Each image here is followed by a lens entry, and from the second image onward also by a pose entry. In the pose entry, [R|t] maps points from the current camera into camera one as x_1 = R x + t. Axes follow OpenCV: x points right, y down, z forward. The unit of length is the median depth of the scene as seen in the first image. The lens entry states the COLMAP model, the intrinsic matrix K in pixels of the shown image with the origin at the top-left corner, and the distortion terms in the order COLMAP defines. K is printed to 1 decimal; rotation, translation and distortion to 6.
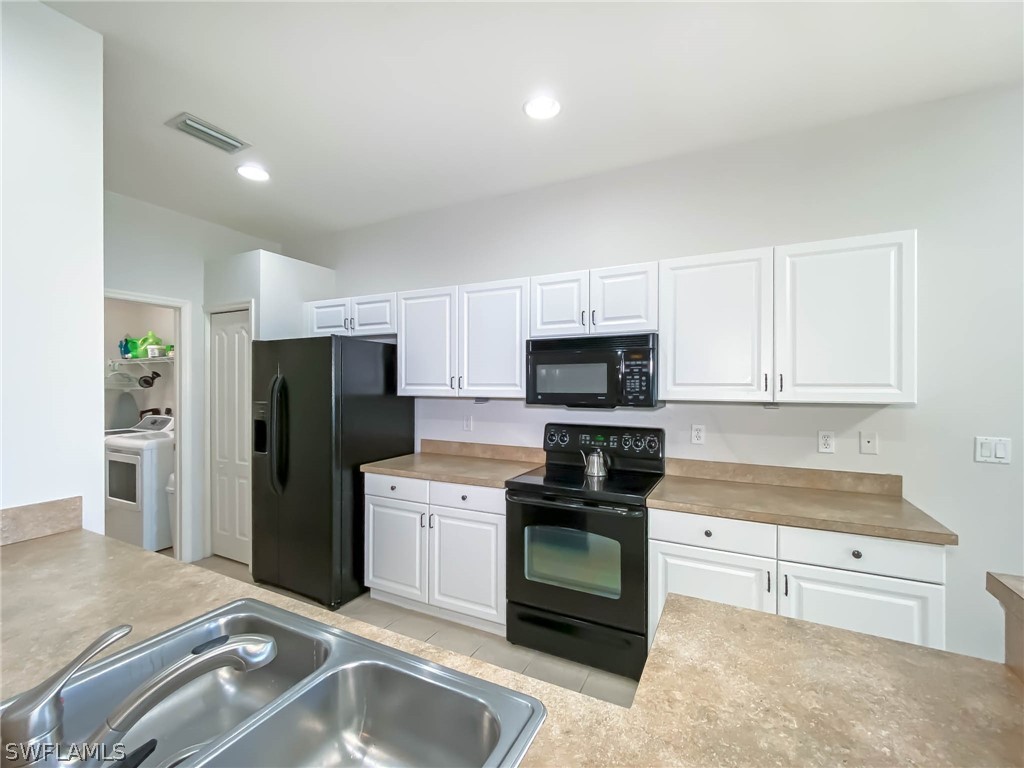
lens RADIAL K [[446.6, 0, 512.6], [0, 446.6, 386.4], [0, 0, 1]] dist [0.001618, -0.000170]
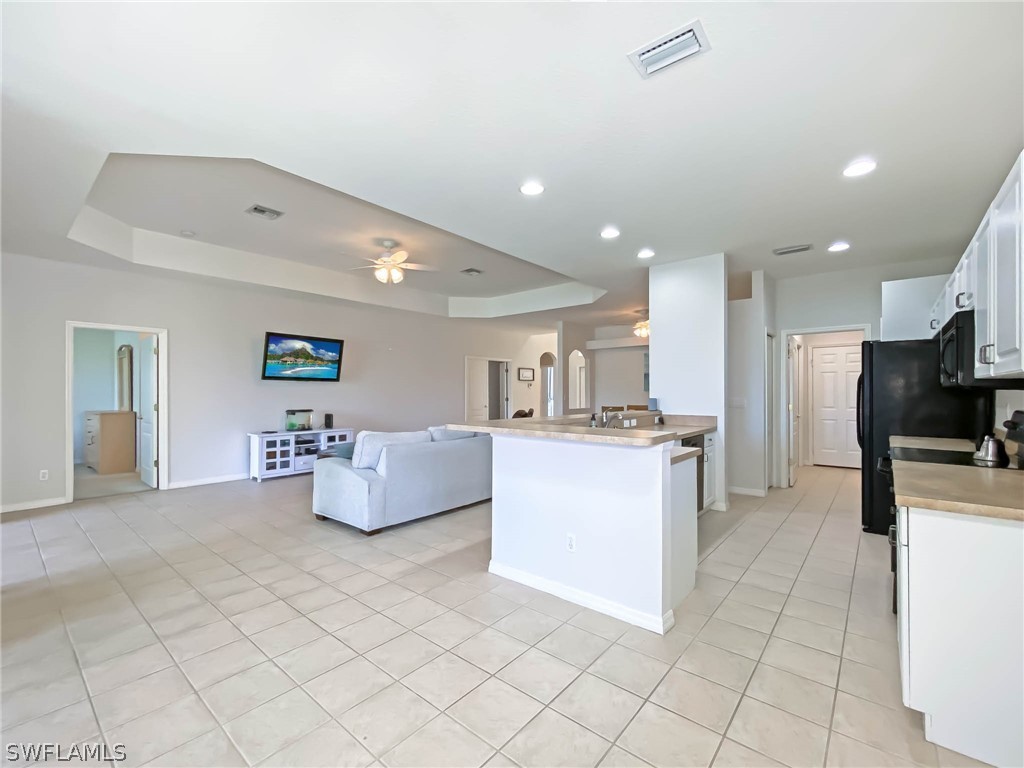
lens RADIAL K [[442.8, 0, 509.8], [0, 442.8, 390.5], [0, 0, 1]] dist [0.002347, -0.000210]
pose [[-0.230621, -0.002788, -0.973040, 1.340769], [-0.004752, 0.999987, -0.001739, 0.056009], [0.973032, 0.004223, -0.230631, 0.219040]]
